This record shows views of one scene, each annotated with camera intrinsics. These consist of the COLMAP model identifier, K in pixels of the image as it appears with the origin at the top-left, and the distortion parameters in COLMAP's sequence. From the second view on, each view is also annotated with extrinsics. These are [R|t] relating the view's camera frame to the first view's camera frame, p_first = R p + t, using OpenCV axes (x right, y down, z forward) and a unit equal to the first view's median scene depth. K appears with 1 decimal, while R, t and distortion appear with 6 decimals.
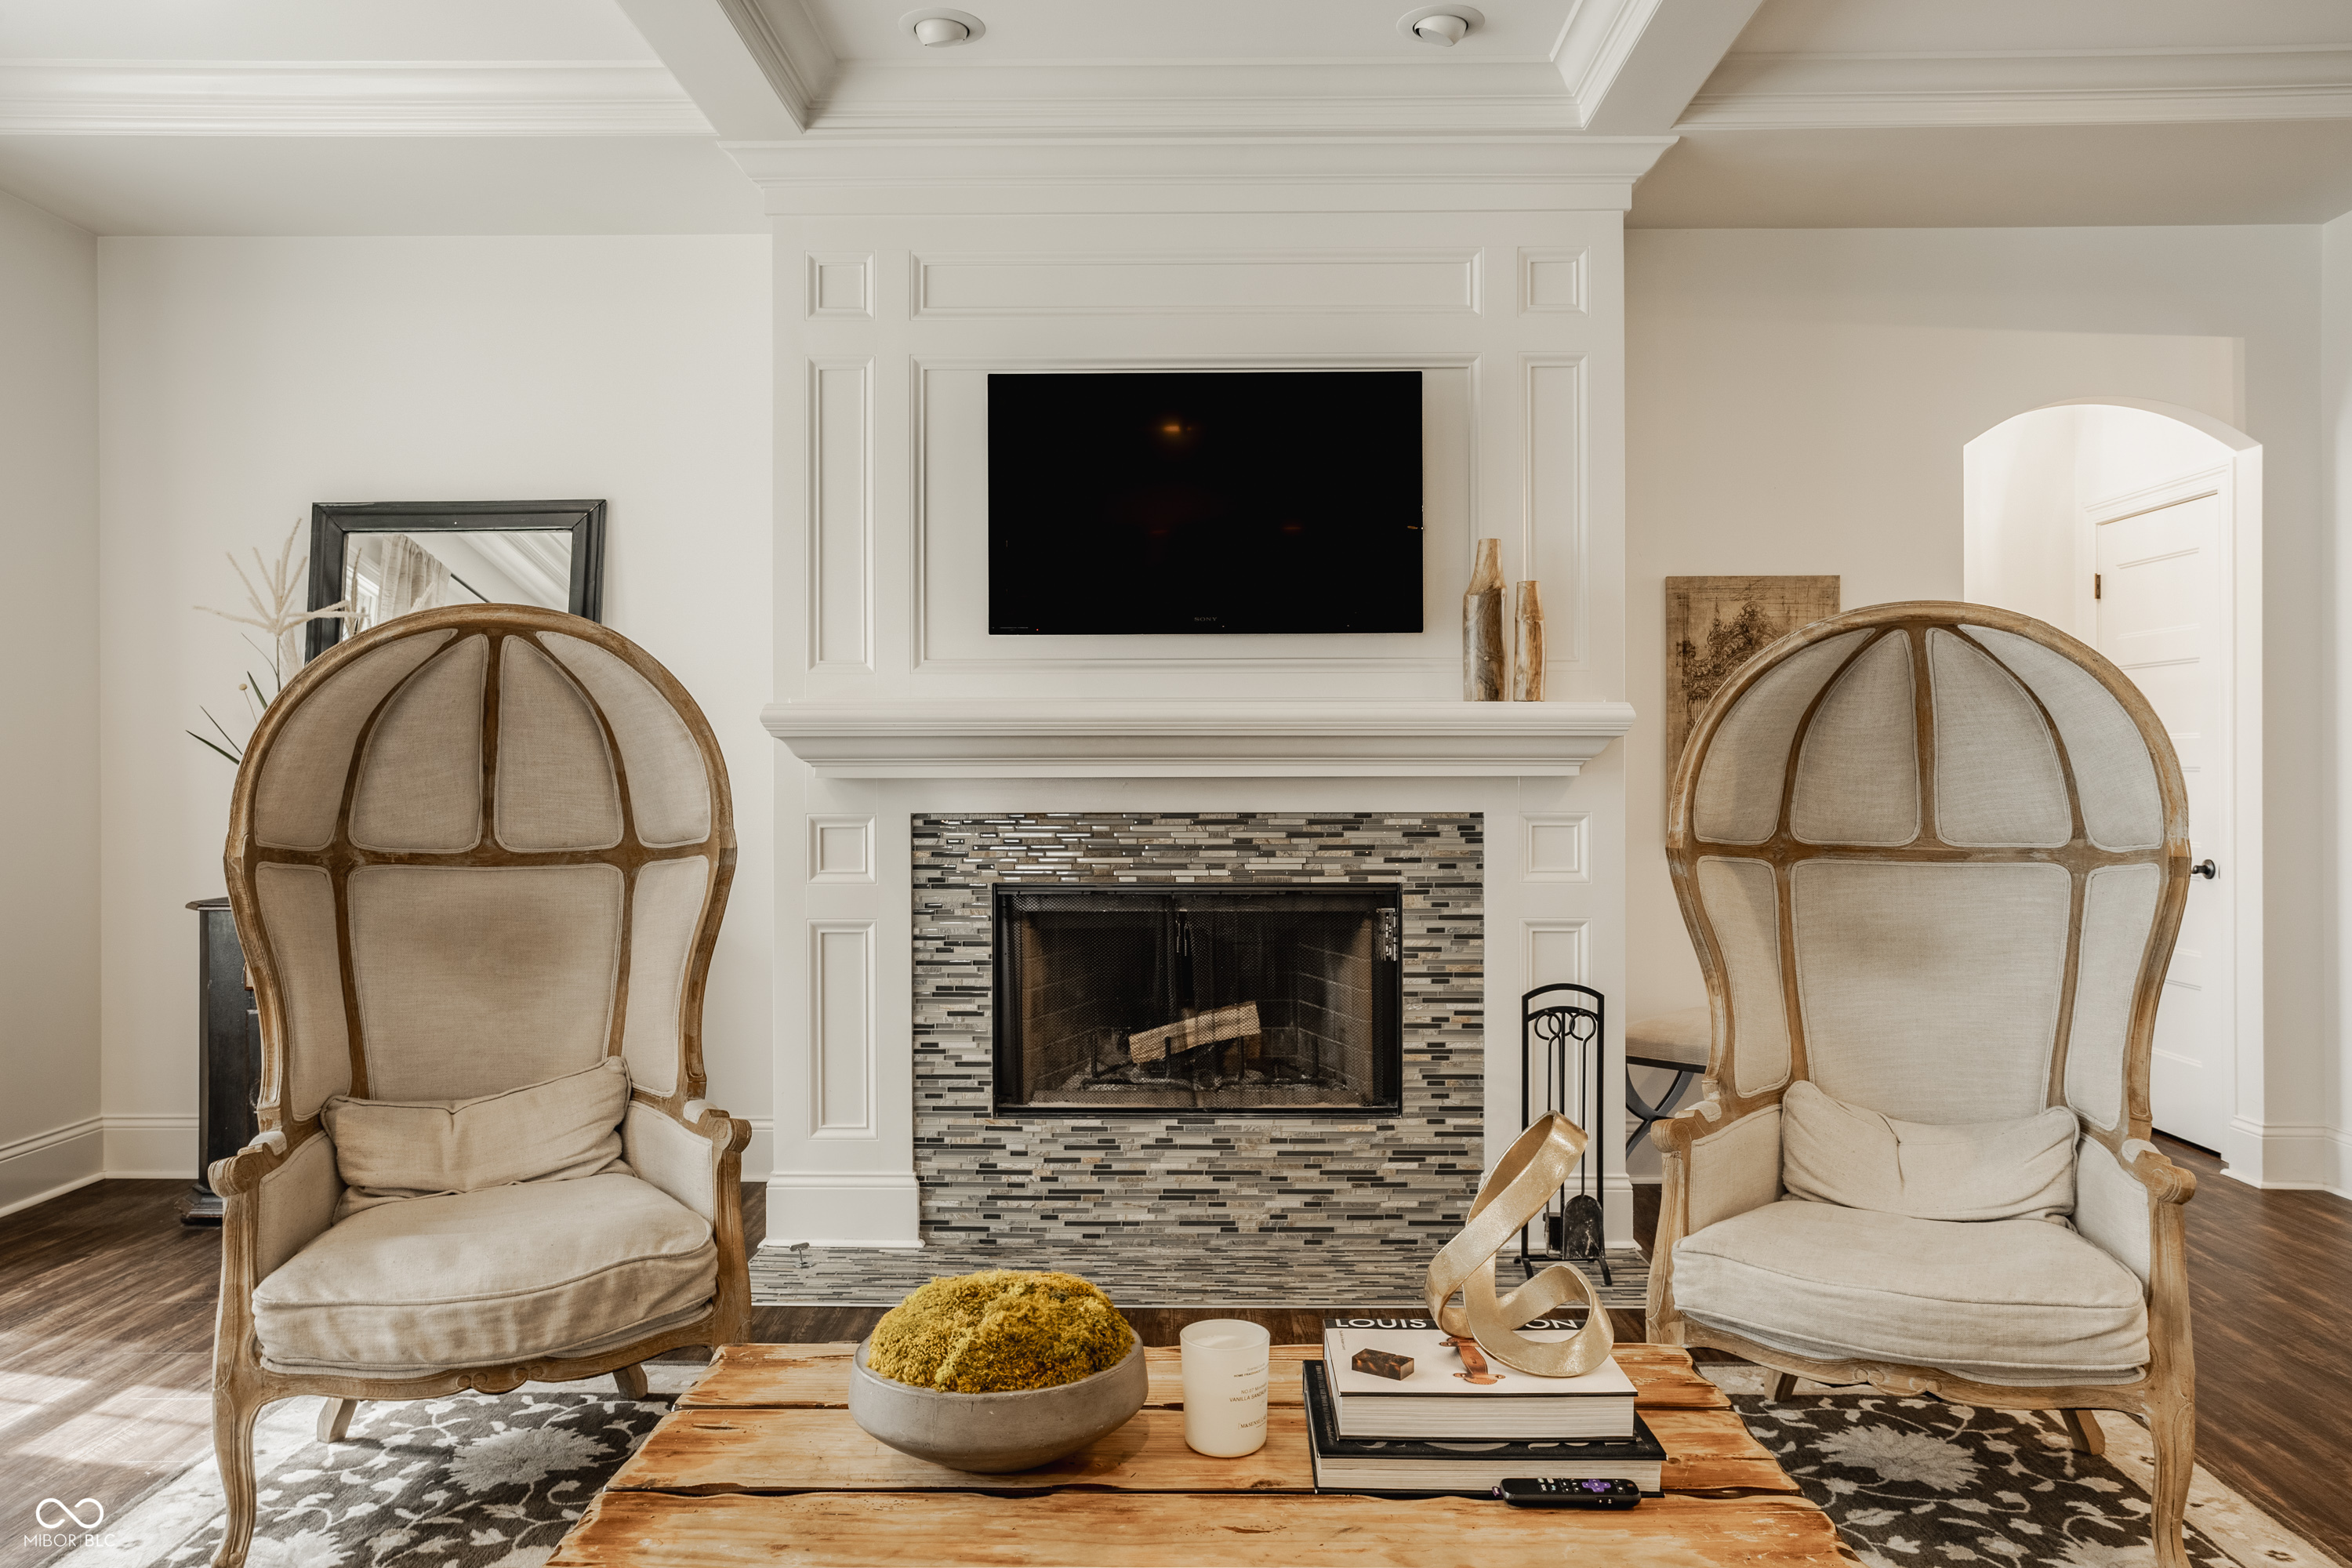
lens RADIAL K [[1682.2, 0, 1180.4], [0, 1682.2, 784.6], [0, 0, 1]] dist [0.007798, 0.002816]
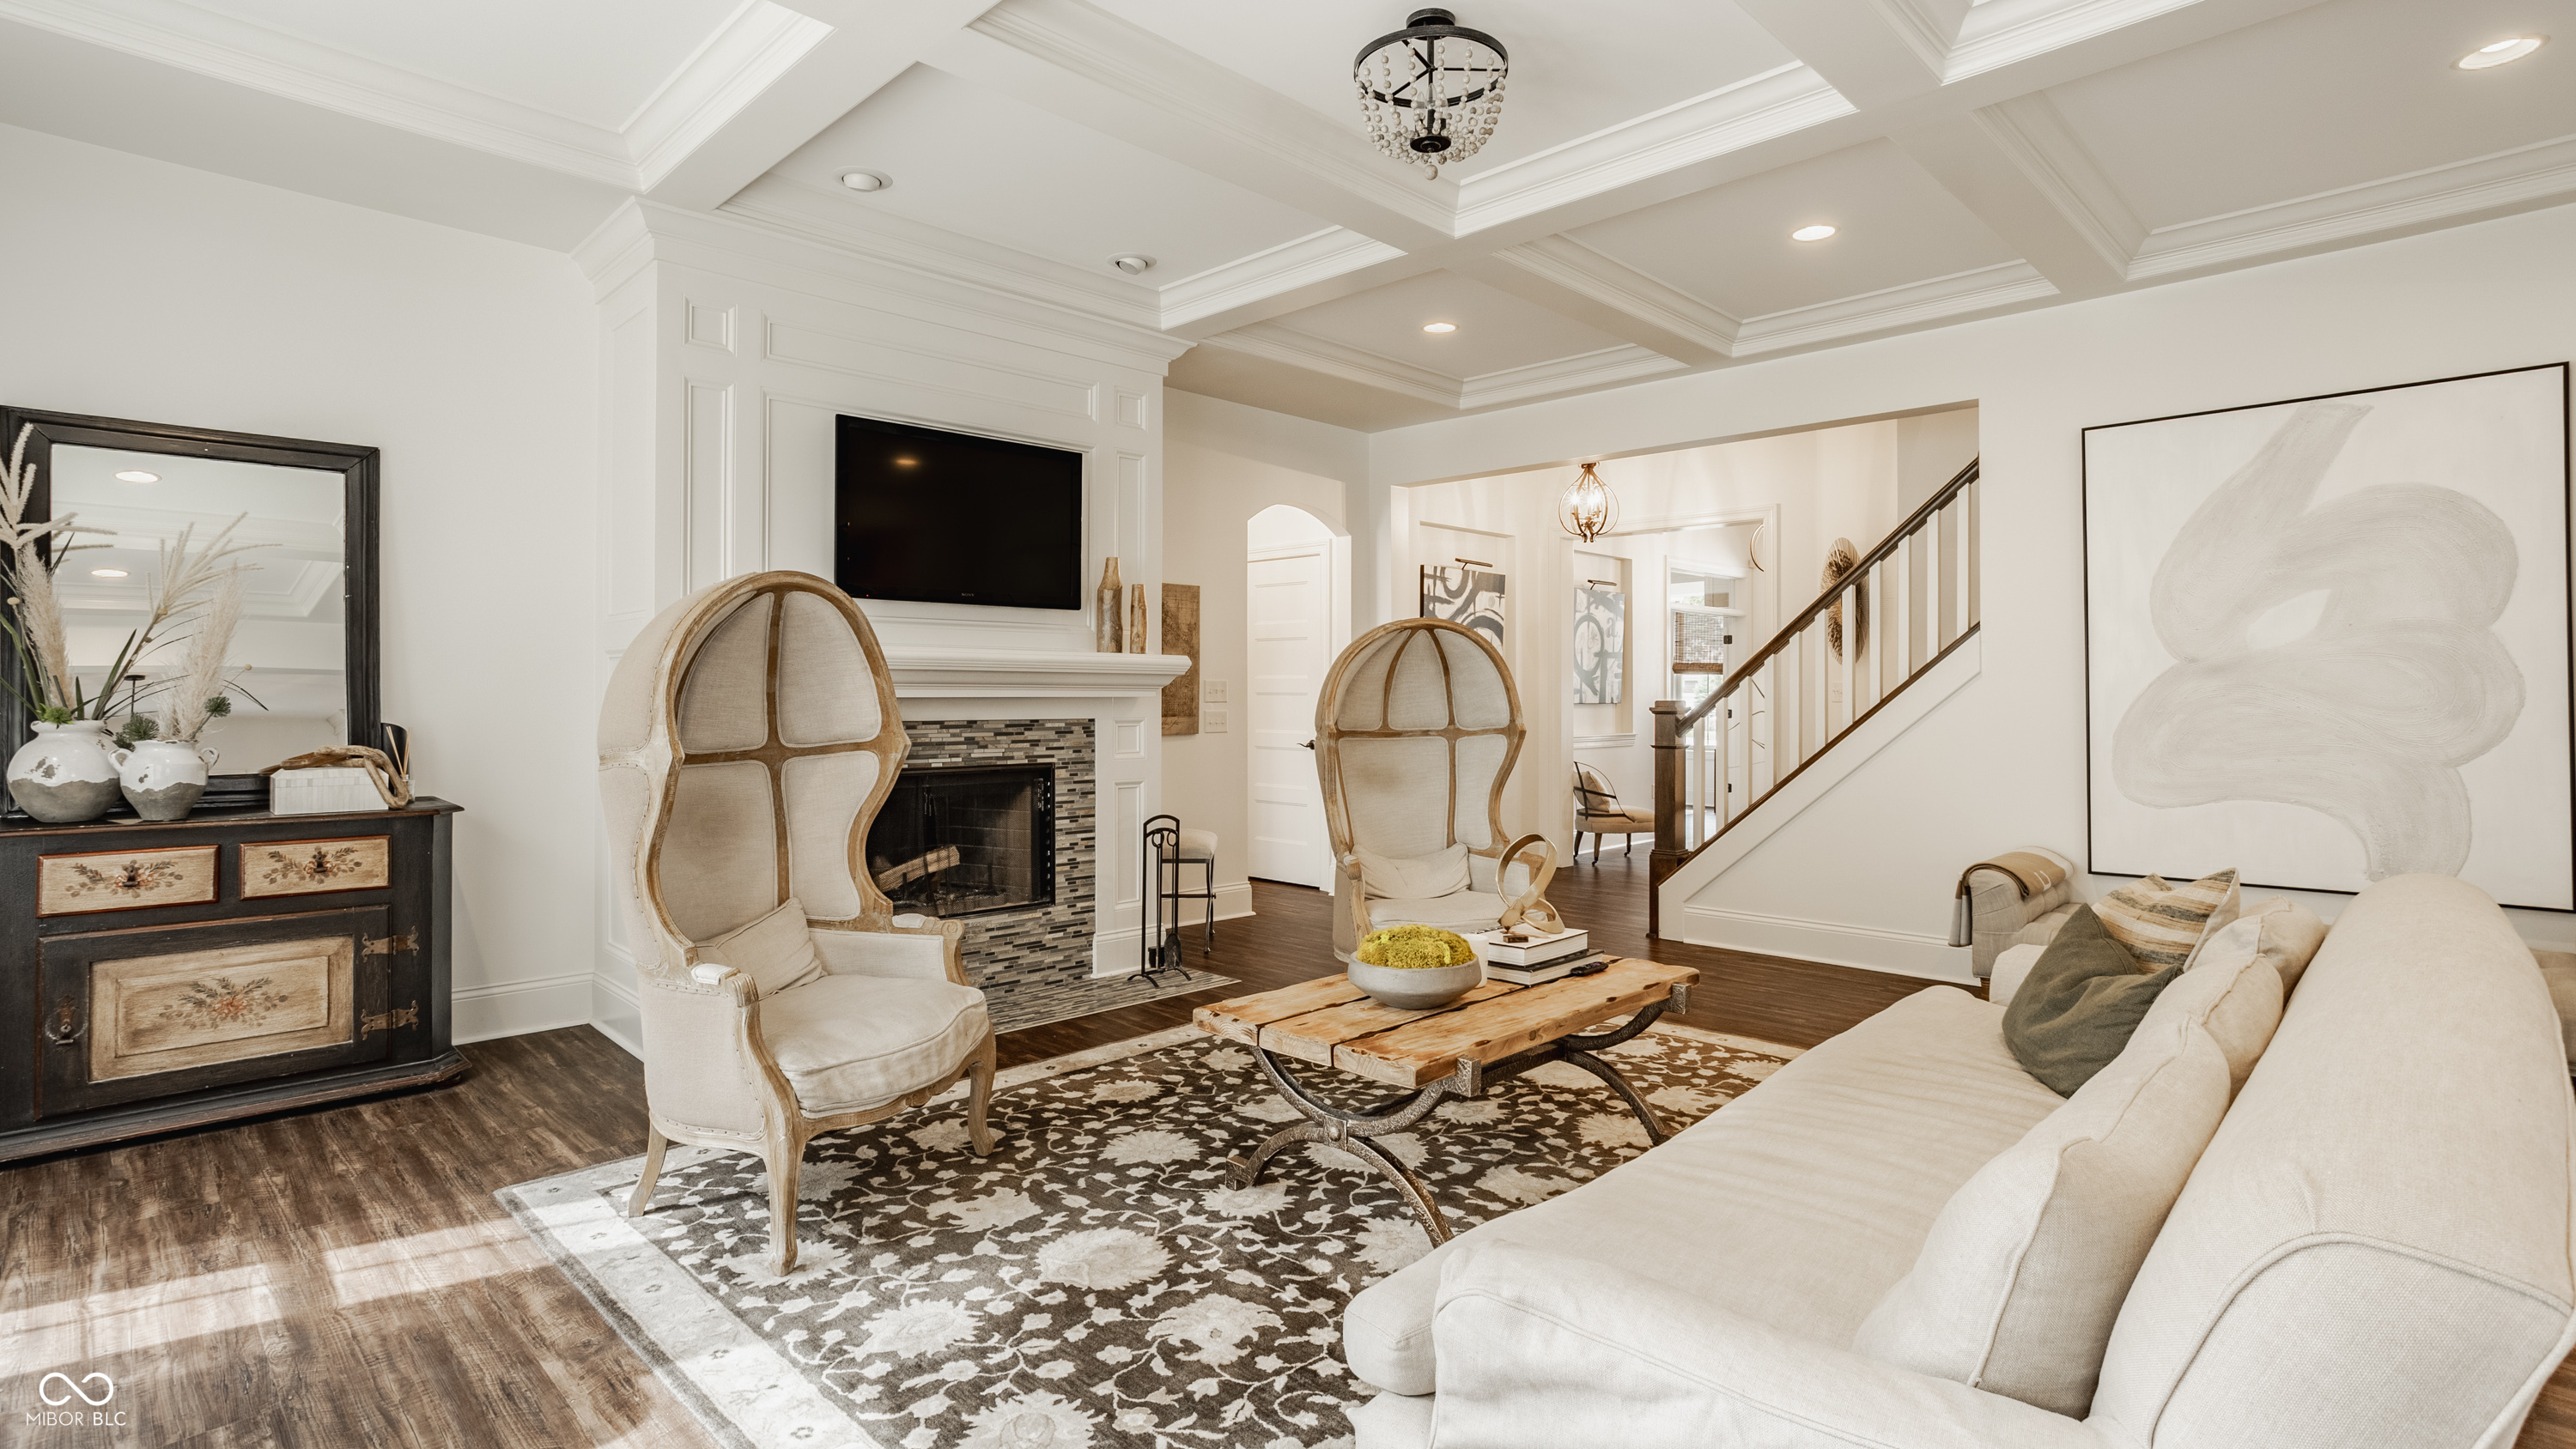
lens RADIAL K [[1247.1, 0, 1287.5], [0, 1247.1, 706.7], [0, 0, 1]] dist [0.001513, 0.001760]
pose [[0.702064, -0.004475, 0.712100, -0.572846], [0.002075, 0.999989, 0.004239, -0.000040], [-0.712111, -0.001499, 0.702065, -0.009739]]
